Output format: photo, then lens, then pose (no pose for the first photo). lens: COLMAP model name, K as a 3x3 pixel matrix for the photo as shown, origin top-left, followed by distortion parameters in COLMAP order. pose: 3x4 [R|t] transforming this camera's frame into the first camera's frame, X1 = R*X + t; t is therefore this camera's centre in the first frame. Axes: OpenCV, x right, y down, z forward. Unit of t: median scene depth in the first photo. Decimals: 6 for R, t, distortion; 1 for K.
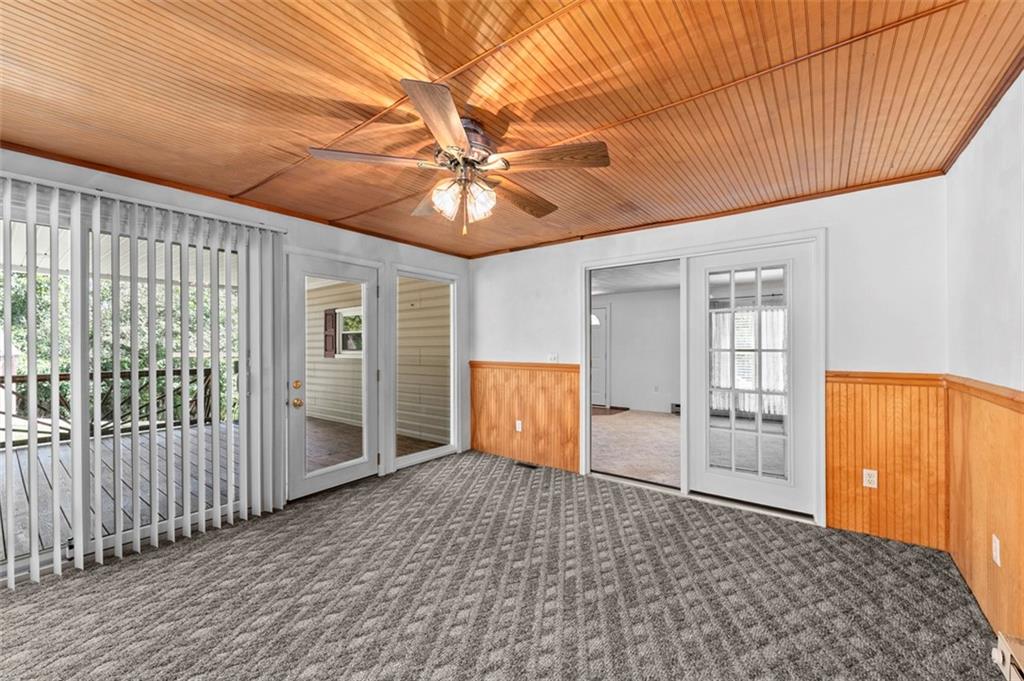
lens RADIAL K [[403.5, 0, 510.9], [0, 403.5, 345.1], [0, 0, 1]] dist [0.003239, -0.000718]
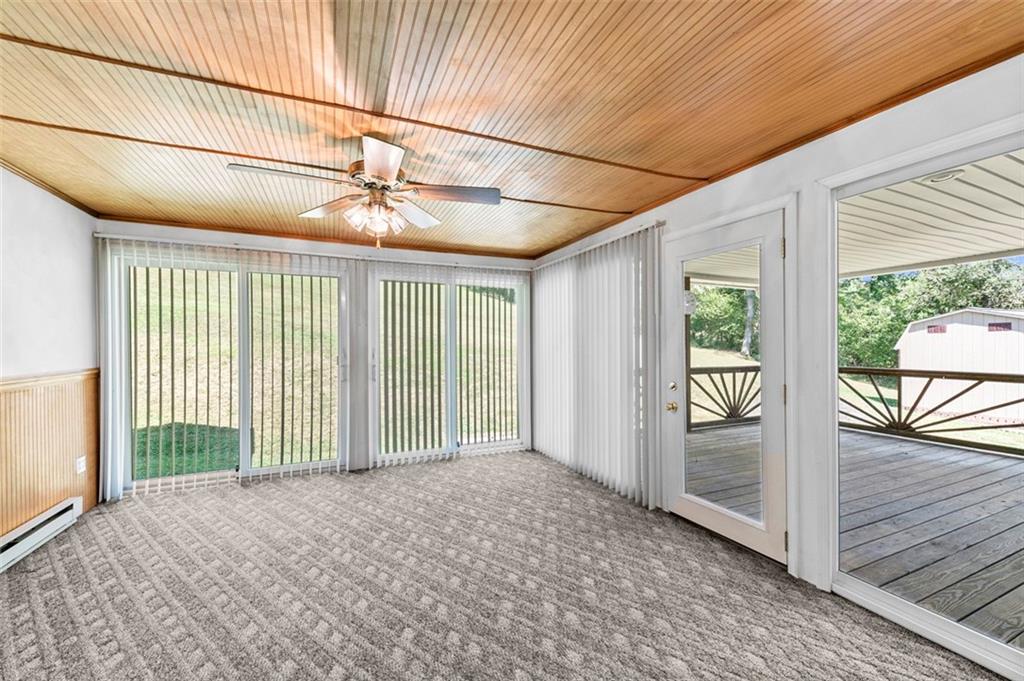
lens RADIAL K [[403.5, 0, 512.9], [0, 403.5, 342.8], [0, 0, 1]] dist [0.003239, -0.000718]
pose [[-0.474165, 0.002744, -0.880432, 0.480183], [0.003138, 0.999994, 0.001426, -0.000048], [0.880430, -0.002087, -0.474171, 1.249850]]
